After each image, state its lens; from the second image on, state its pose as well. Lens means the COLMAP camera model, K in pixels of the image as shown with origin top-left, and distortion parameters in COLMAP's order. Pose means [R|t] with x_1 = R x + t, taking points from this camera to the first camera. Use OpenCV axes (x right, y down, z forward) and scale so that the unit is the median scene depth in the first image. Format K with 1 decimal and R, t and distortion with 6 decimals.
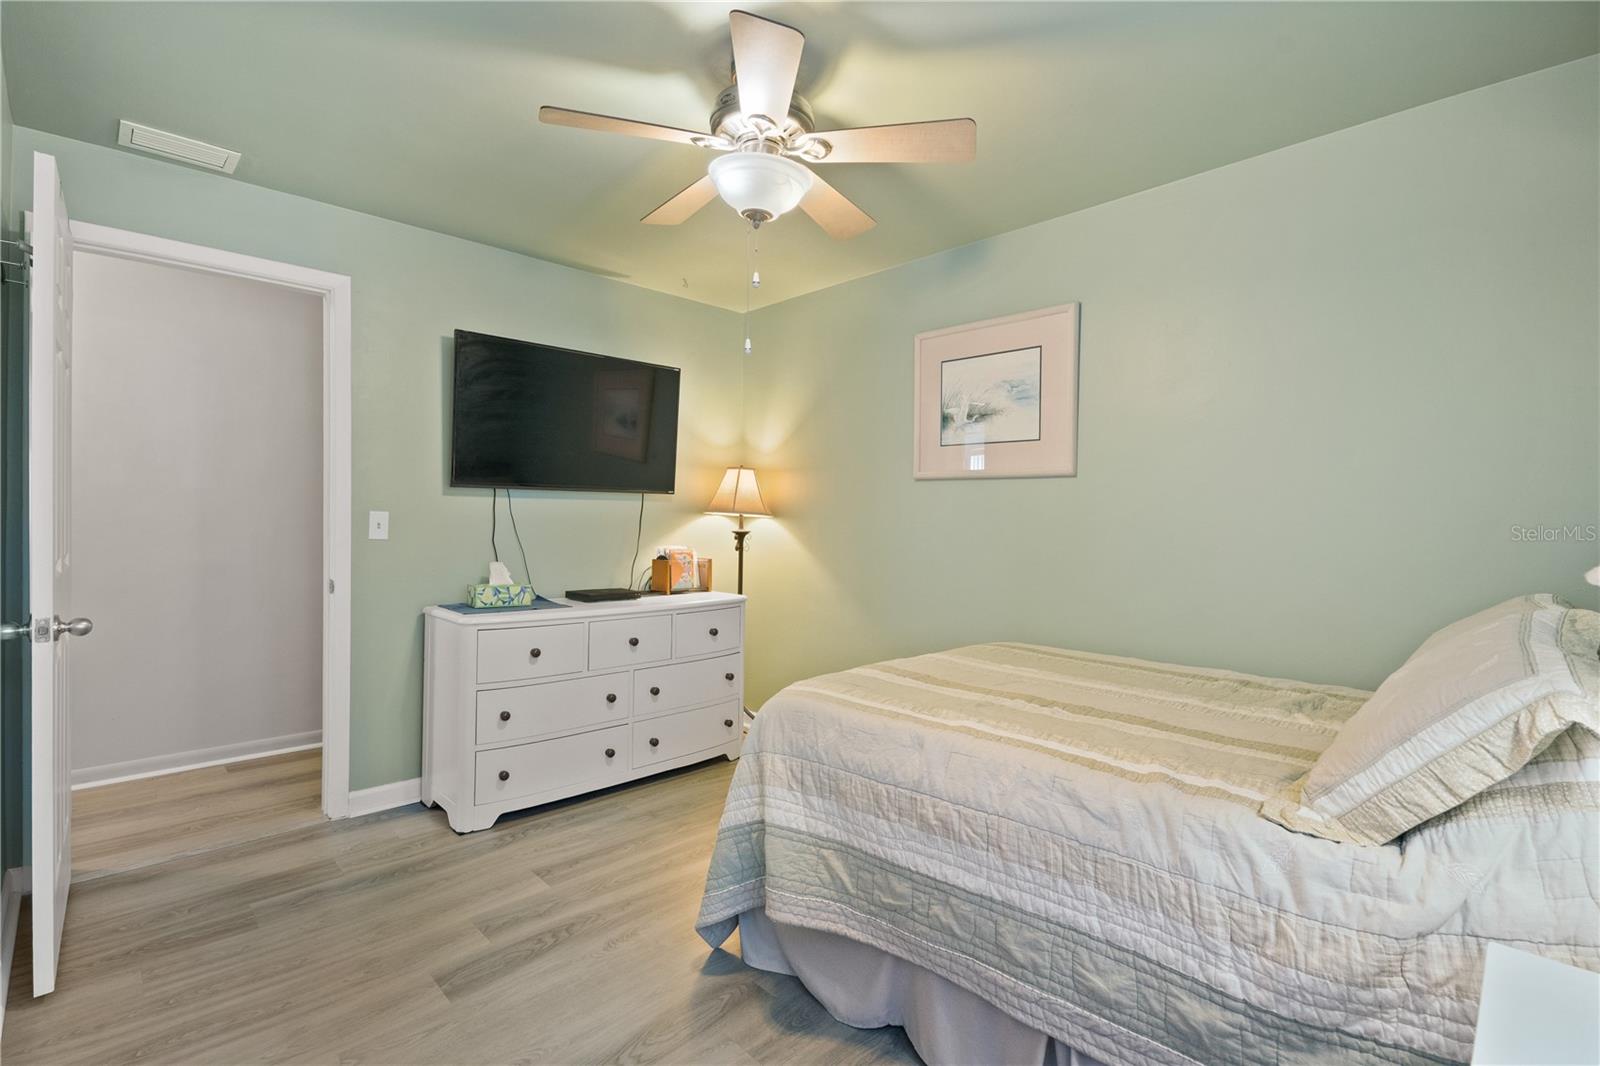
lens RADIAL K [[730.0, 0, 800.7], [0, 730.0, 522.5], [0, 0, 1]] dist [-0.000112, -0.000069]
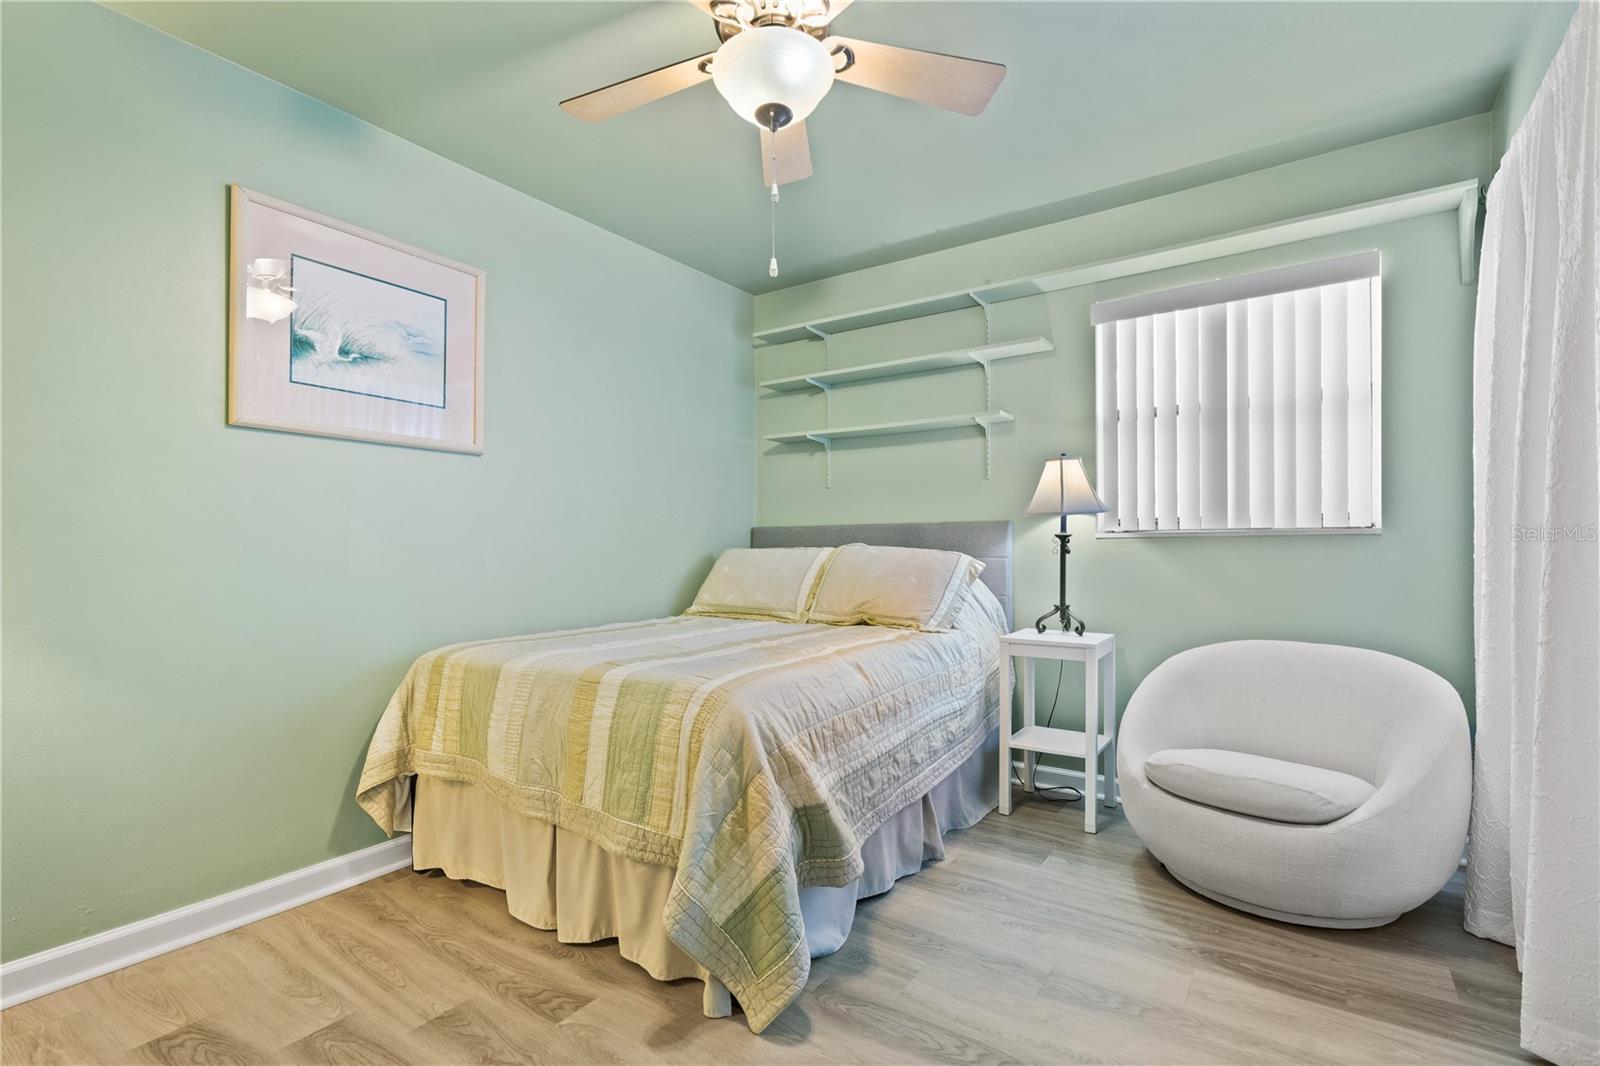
lens RADIAL K [[730.0, 0, 799.4], [0, 730.0, 539.4], [0, 0, 1]] dist [-0.000112, -0.000069]
pose [[-0.199987, -0.003842, 0.979791, -0.607382], [0.007432, 0.999958, 0.005438, 0.040836], [-0.979770, 0.008369, -0.199950, 0.765950]]
